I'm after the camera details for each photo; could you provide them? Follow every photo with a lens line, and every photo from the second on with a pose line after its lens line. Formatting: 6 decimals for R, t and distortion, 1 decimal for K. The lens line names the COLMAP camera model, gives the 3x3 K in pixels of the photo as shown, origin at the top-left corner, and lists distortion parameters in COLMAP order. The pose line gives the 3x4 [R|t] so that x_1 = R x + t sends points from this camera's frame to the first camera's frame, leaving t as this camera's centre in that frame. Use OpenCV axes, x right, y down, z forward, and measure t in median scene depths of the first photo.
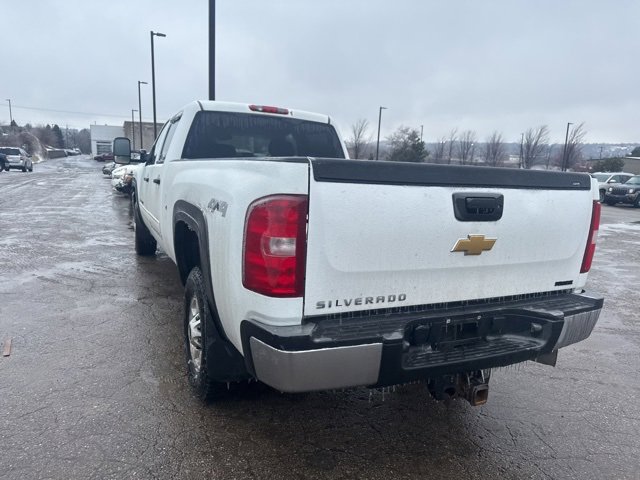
lens RADIAL K [[451.9, 0, 320.6], [0, 451.9, 242.9], [0, 0, 1]] dist [0.059009, -0.076846]
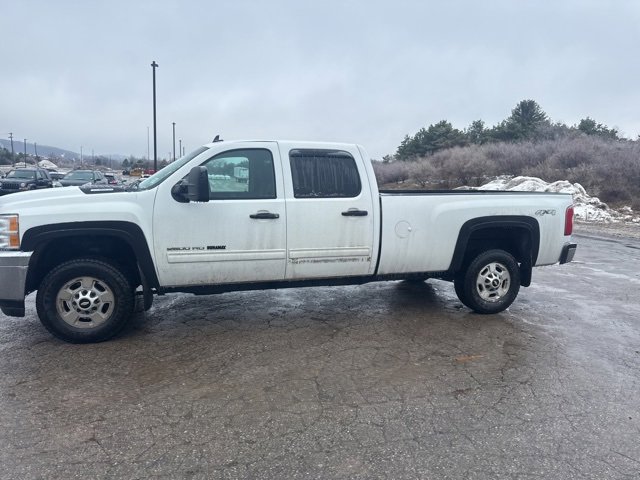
lens RADIAL K [[451.9, 0, 321.1], [0, 451.9, 235.8], [0, 0, 1]] dist [0.059009, -0.076846]
pose [[0.144056, -0.164228, 0.975847, -2.569455], [0.148534, 0.978549, 0.142756, -0.441594], [-0.978359, 0.124382, 0.165359, 1.574294]]
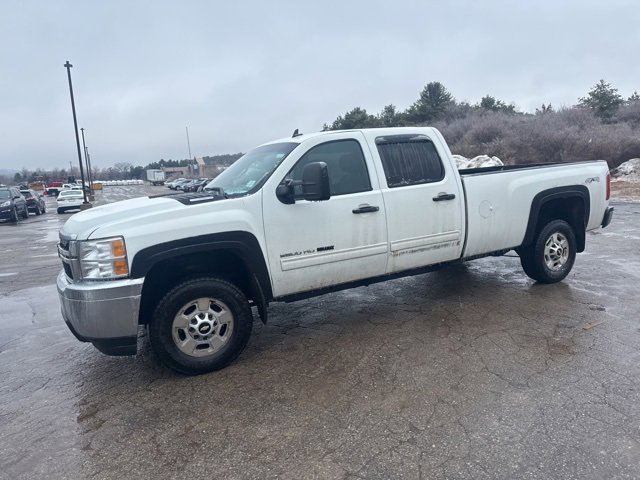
lens RADIAL K [[451.9, 0, 321.9], [0, 451.9, 237.1], [0, 0, 1]] dist [0.059009, -0.076846]
pose [[-0.045959, -0.188479, 0.981001, -2.513051], [0.229813, 0.953703, 0.194000, -0.568637], [-0.972149, 0.234363, -0.000516, 2.285543]]
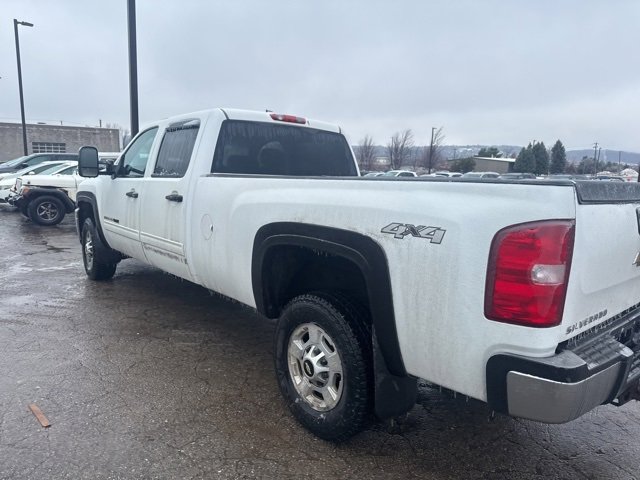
lens RADIAL K [[451.9, 0, 321.4], [0, 451.9, 238.3], [0, 0, 1]] dist [0.059009, -0.076846]
pose [[0.963912, -0.055067, 0.260465, -0.549736], [0.058652, 0.998260, -0.006005, -0.061971], [-0.259682, 0.021065, 0.965464, 0.131986]]
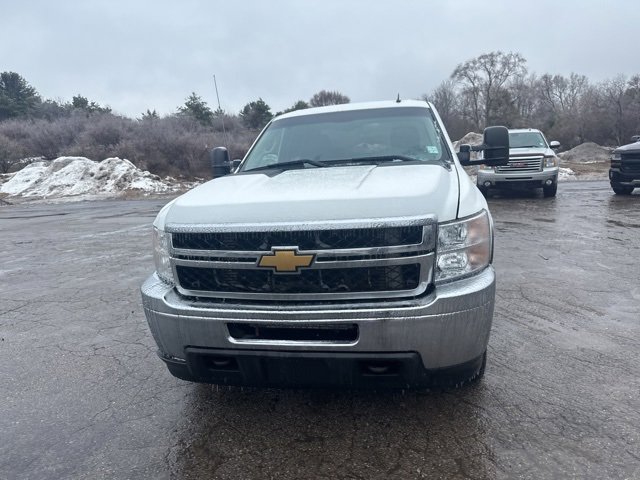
lens RADIAL K [[451.9, 0, 321.9], [0, 451.9, 245.0], [0, 0, 1]] dist [0.059009, -0.076846]
pose [[-0.782787, -0.126854, 0.609223, -1.493107], [0.128833, 0.924756, 0.358091, -0.768648], [-0.608808, 0.358796, -0.707544, 3.793384]]
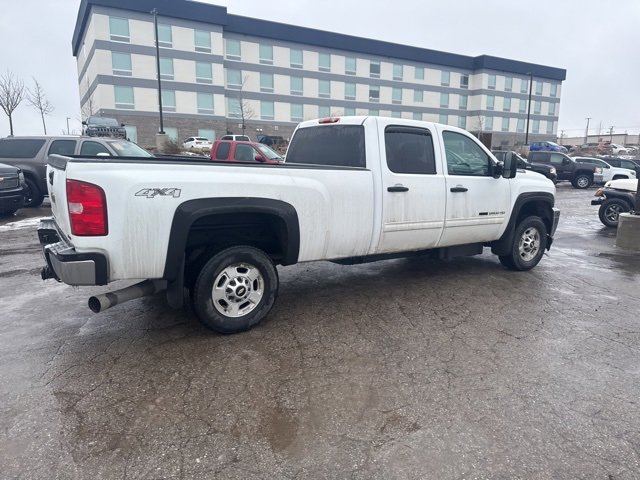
lens RADIAL K [[451.9, 0, 322.9], [0, 451.9, 235.5], [0, 0, 1]] dist [0.059009, -0.076846]
pose [[0.156819, 0.129129, -0.979149, 1.986760], [-0.186515, 0.977448, 0.099033, -0.197290], [0.969856, 0.167096, 0.177367, 1.470646]]
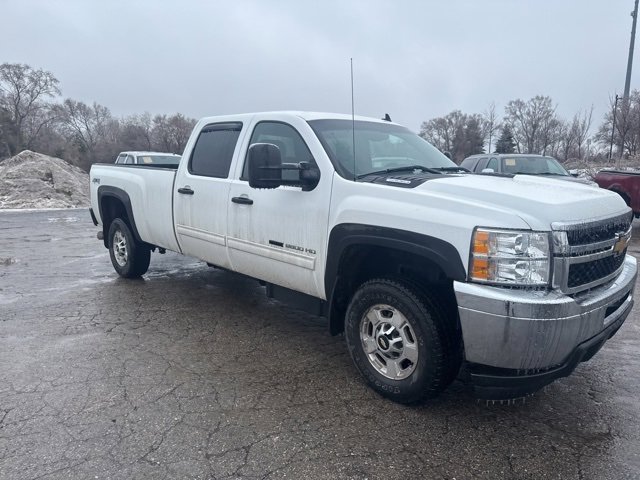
lens RADIAL K [[451.9, 0, 322.9], [0, 451.9, 241.2], [0, 0, 1]] dist [0.059009, -0.076846]
pose [[-0.944715, -0.004992, -0.327856, 0.185214], [-0.111257, 0.945447, 0.306189, -0.696466], [0.308441, 0.325738, -0.893733, 3.990763]]
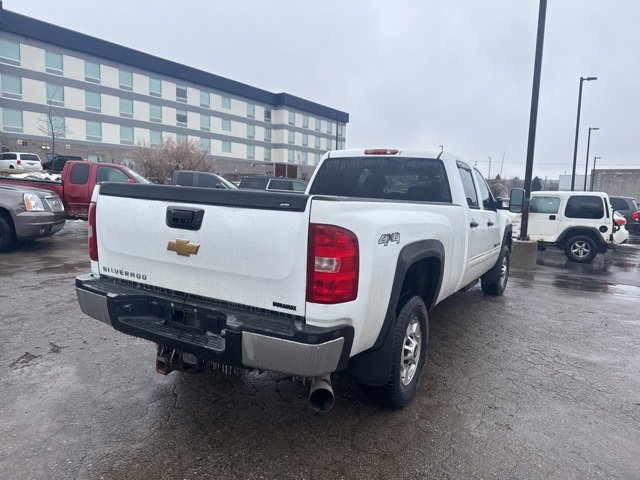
lens RADIAL K [[451.9, 0, 324.3], [0, 451.9, 235.3], [0, 0, 1]] dist [0.059009, -0.076846]
pose [[0.573741, 0.060749, -0.816781, 1.328400], [-0.160995, 0.986155, -0.039743, -0.035437], [0.803058, 0.154300, 0.575578, 0.478746]]
